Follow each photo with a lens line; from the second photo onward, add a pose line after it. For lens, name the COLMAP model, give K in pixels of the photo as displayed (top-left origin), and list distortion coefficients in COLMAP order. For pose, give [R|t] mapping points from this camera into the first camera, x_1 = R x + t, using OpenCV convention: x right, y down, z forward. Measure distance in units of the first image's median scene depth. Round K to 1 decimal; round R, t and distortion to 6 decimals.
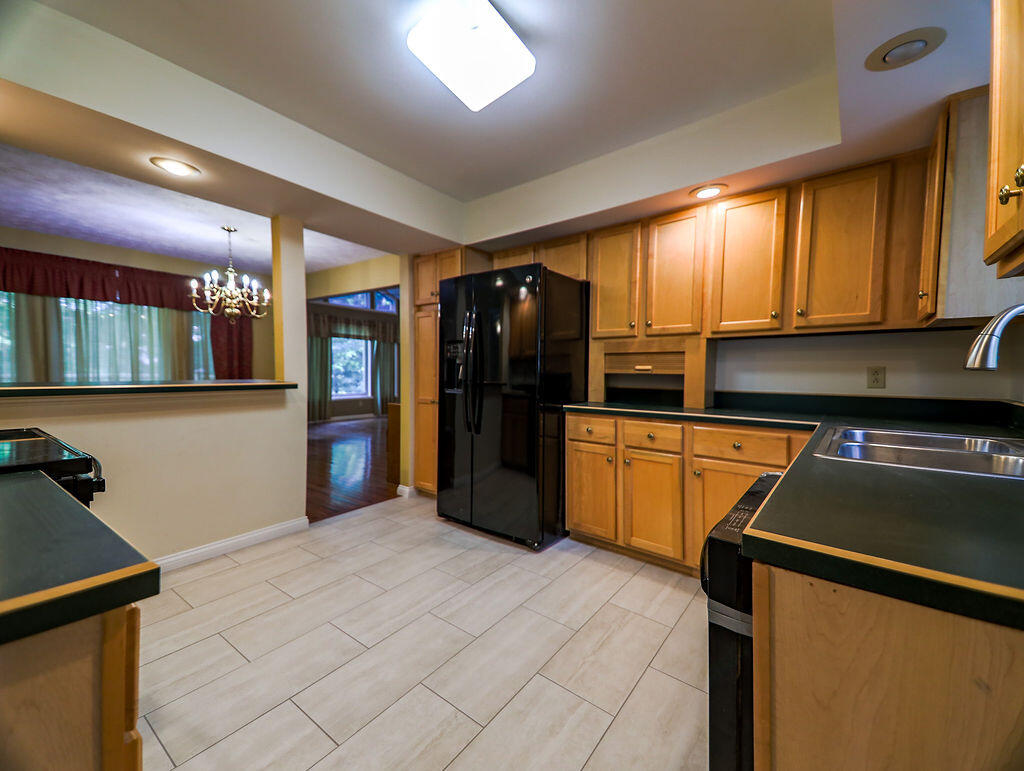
lens RADIAL K [[432.7, 0, 514.3], [0, 432.7, 385.9], [0, 0, 1]] dist [0.080764, -0.001978]
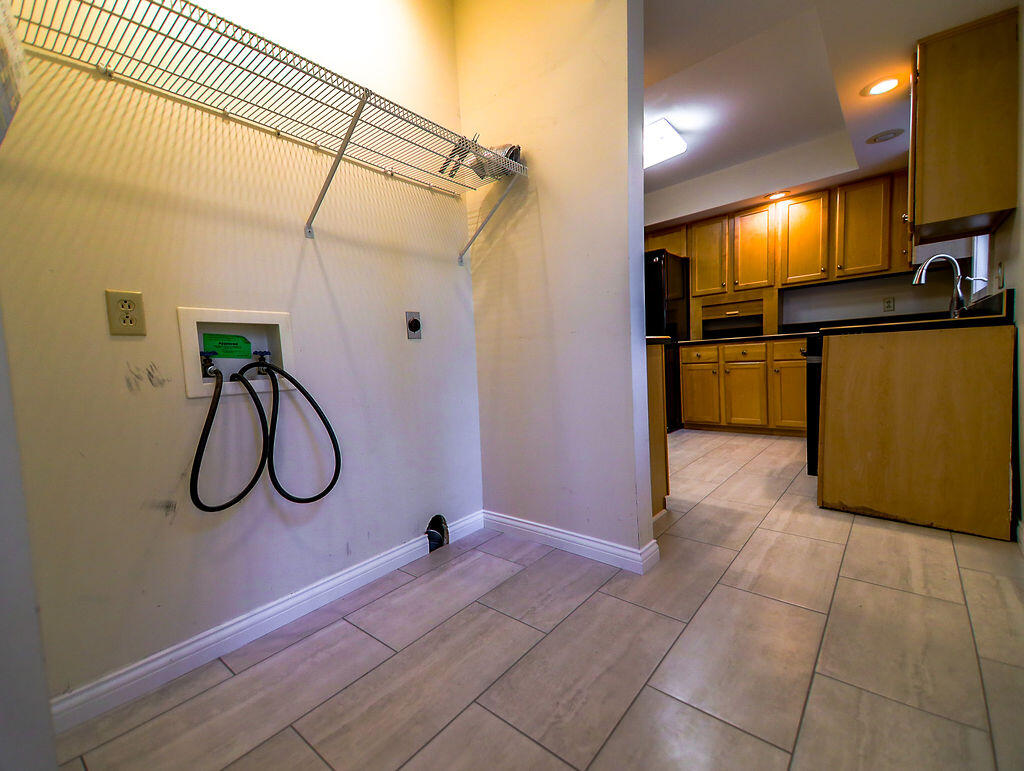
lens RADIAL K [[432.7, 0, 531.8], [0, 432.7, 378.7], [0, 0, 1]] dist [0.080764, -0.001978]
pose [[0.997688, -0.052216, -0.043496, -0.382374], [0.053371, 0.998241, 0.025830, 0.123157], [0.042071, -0.028091, 0.998720, -0.622961]]
